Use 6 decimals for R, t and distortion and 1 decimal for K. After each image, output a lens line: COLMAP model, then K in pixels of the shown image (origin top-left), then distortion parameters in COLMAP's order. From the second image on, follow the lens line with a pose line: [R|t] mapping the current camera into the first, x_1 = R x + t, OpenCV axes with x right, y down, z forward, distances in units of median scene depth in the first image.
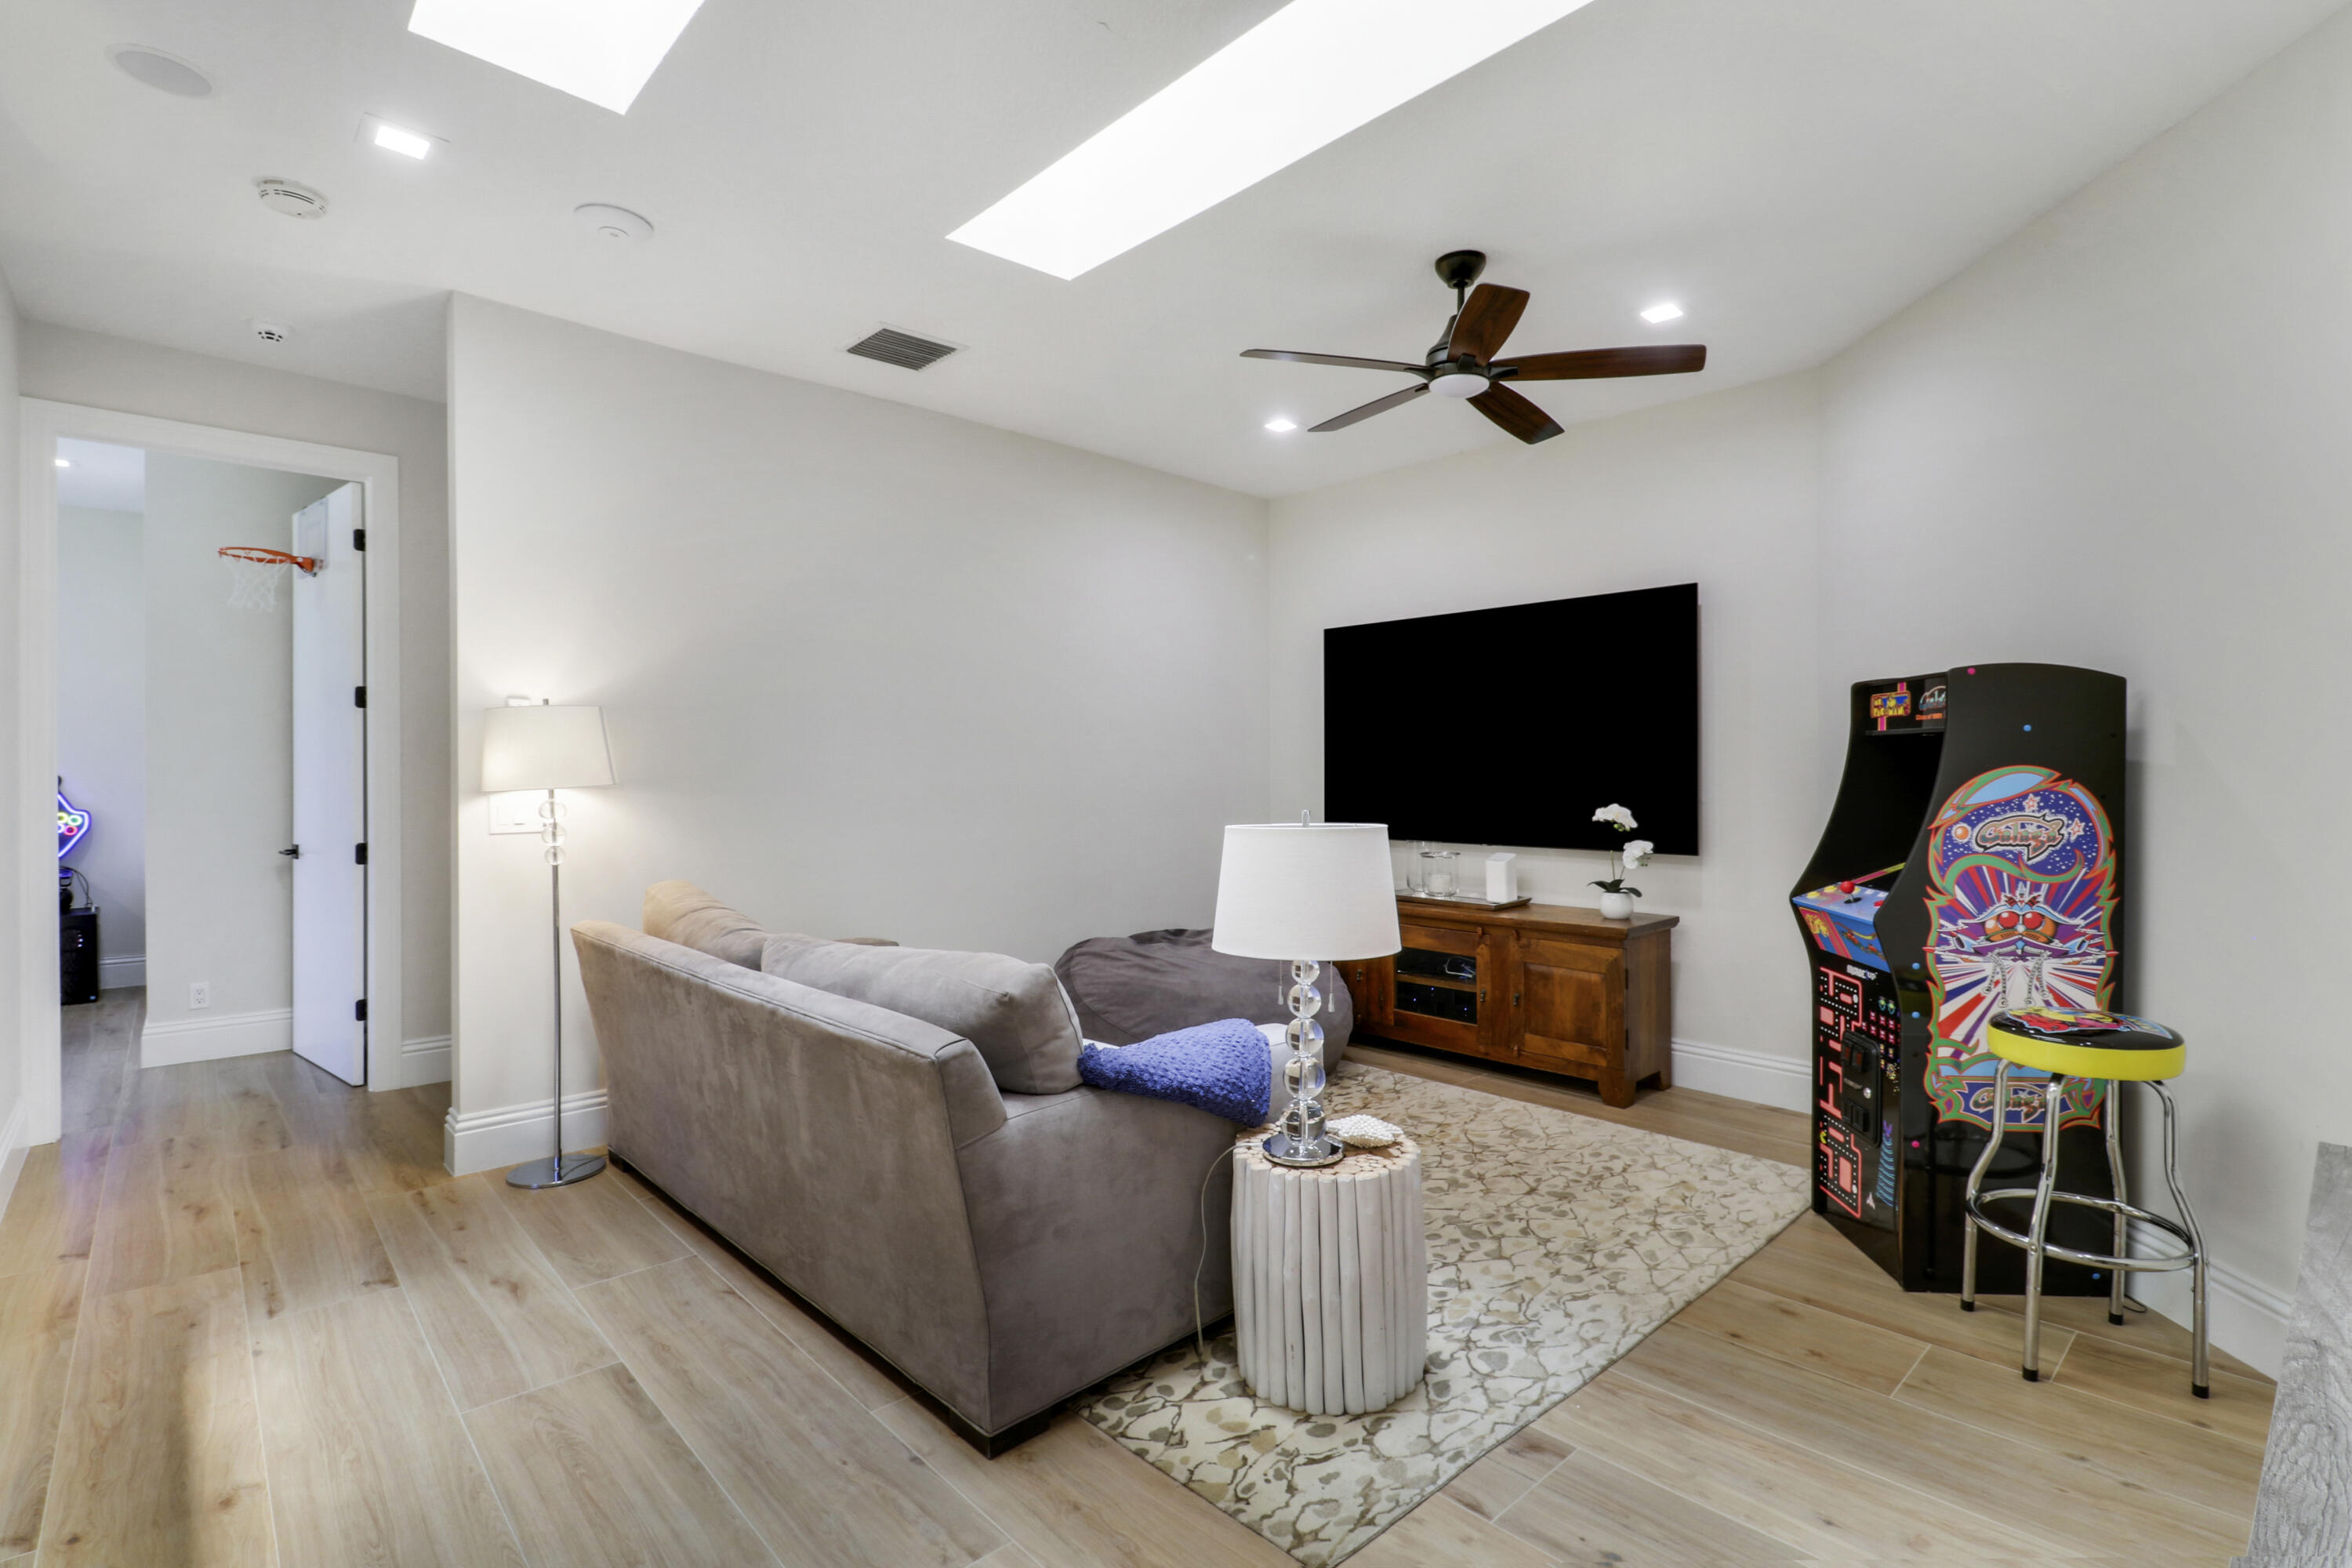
lens RADIAL K [[1124.9, 0, 1188.3], [0, 1124.9, 774.9], [0, 0, 1]] dist [0.001649, -0.005406]
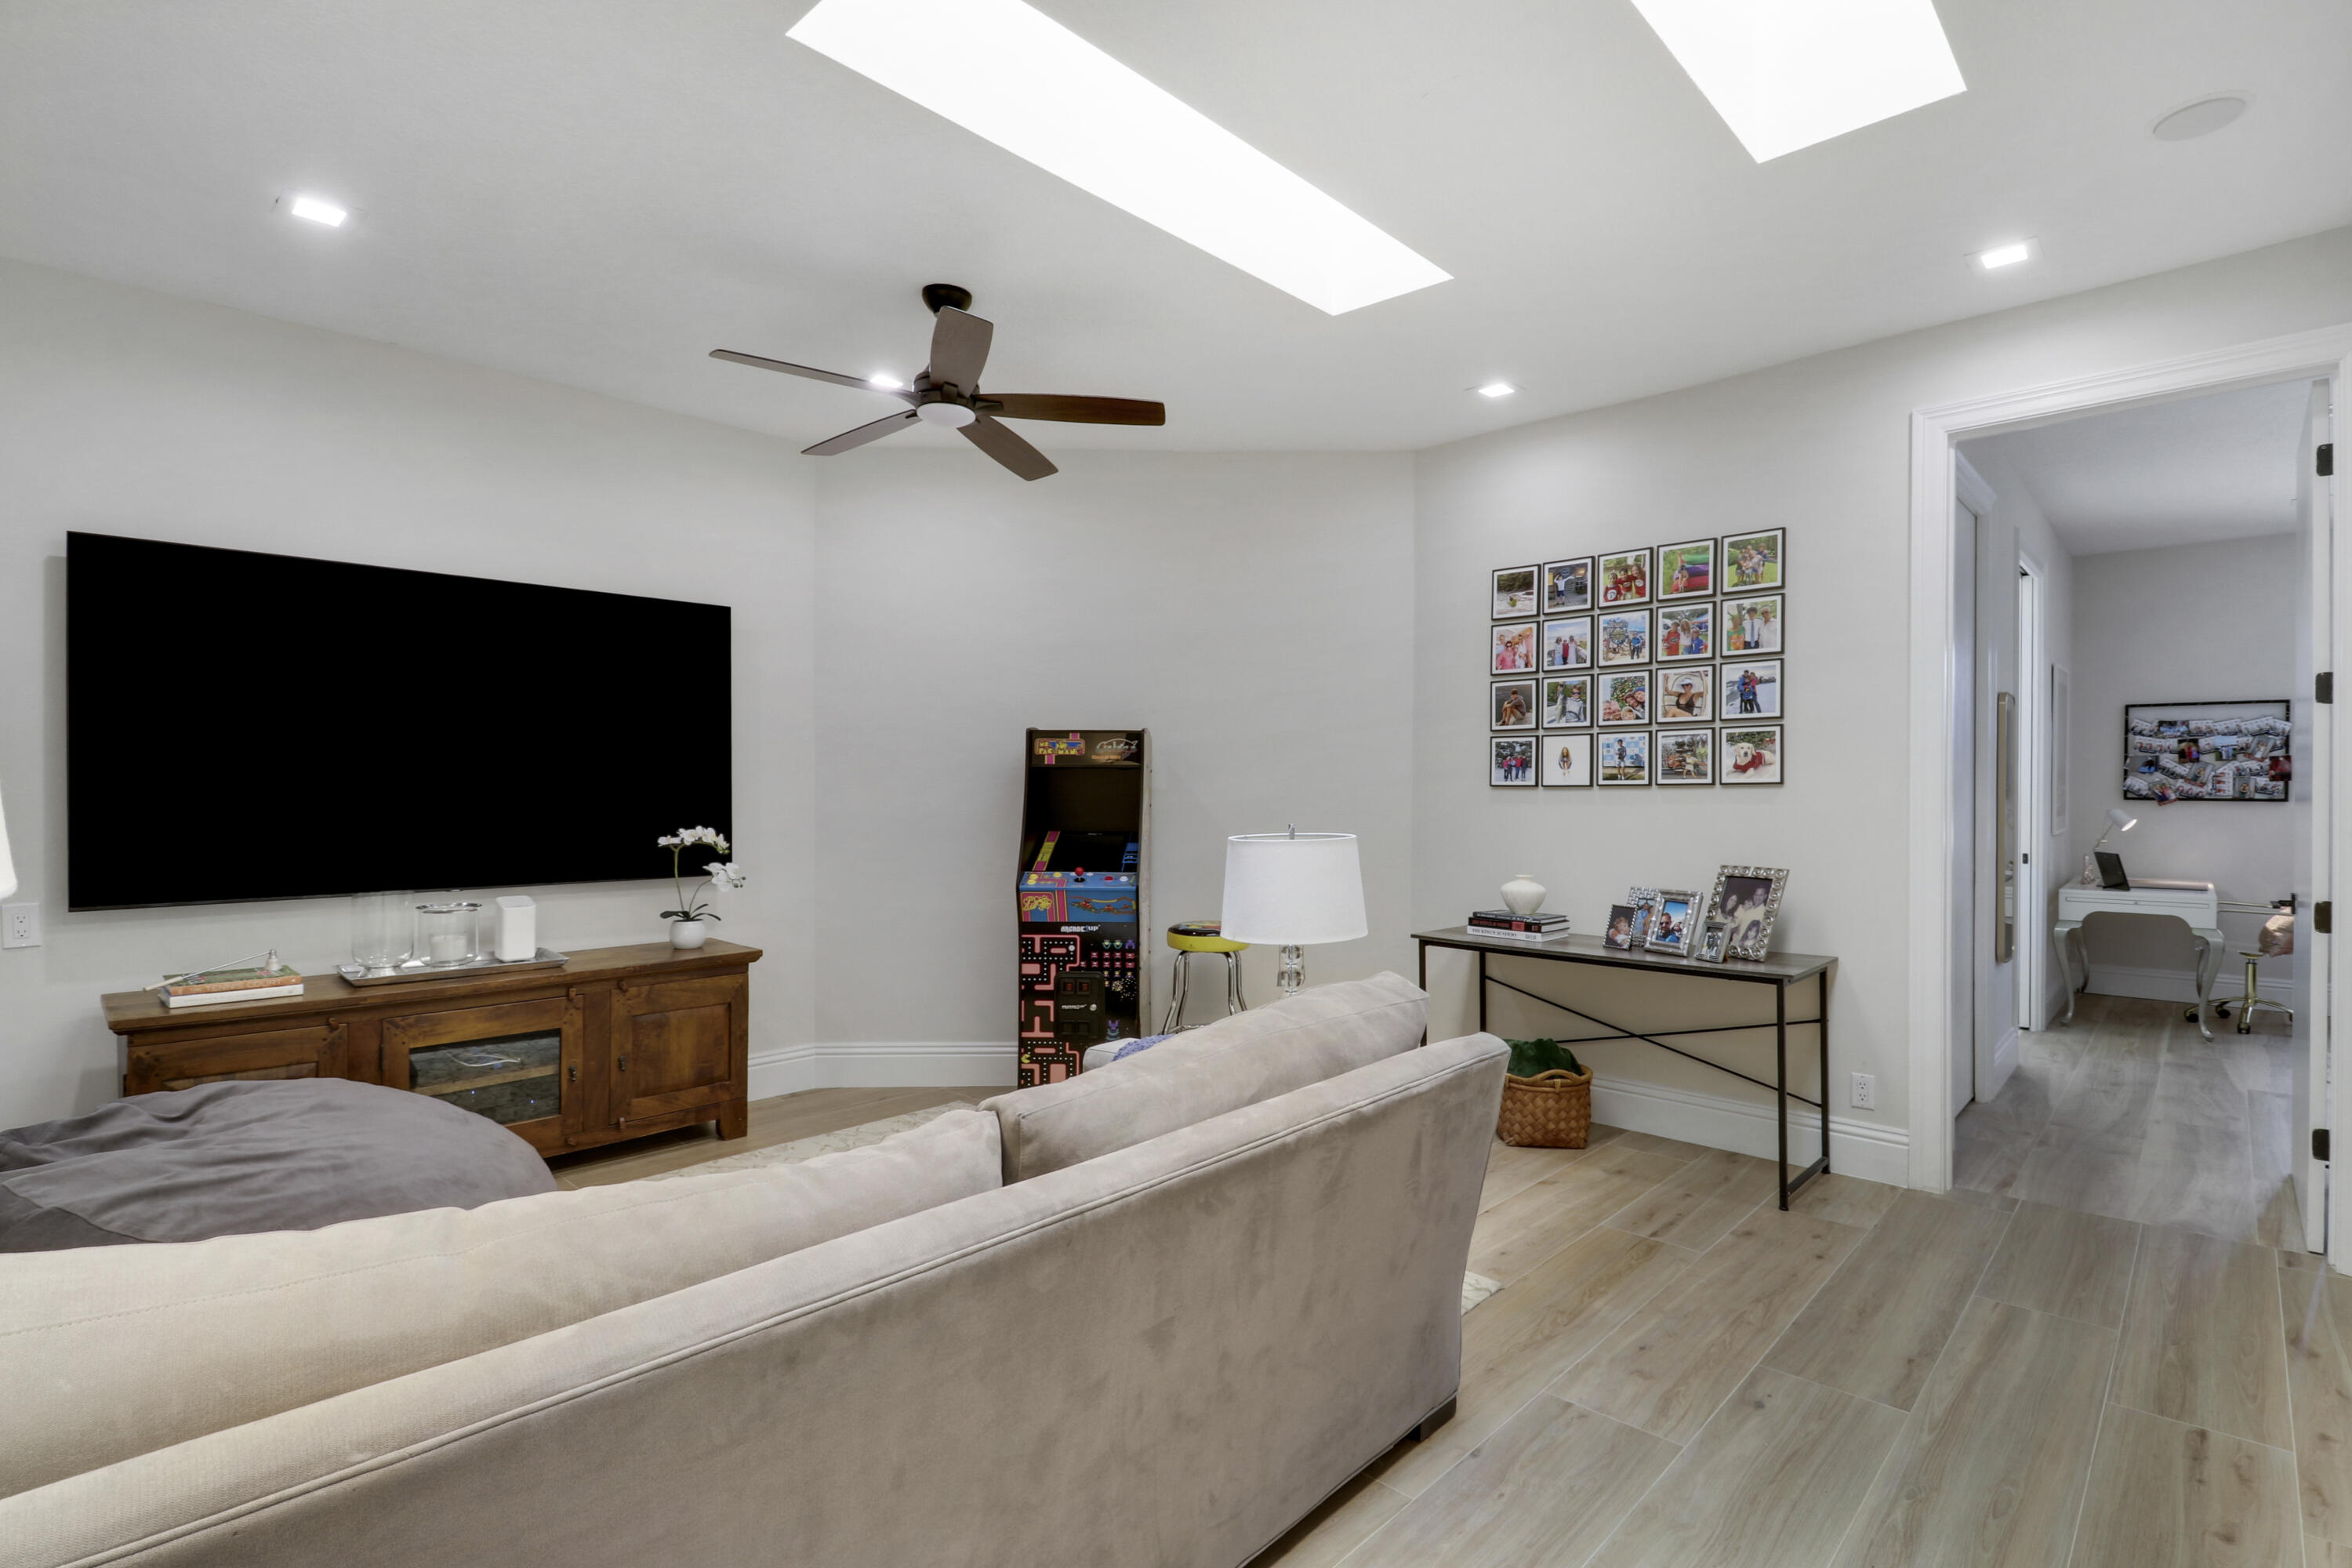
lens RADIAL K [[1124.9, 0, 1182.1], [0, 1124.9, 785.7], [0, 0, 1]] dist [0.001649, -0.005406]
pose [[-0.085281, 0.010855, 0.996298, -0.639576], [0.003053, 0.999939, -0.010633, 0.003940], [-0.996352, 0.002135, -0.085309, 0.722647]]
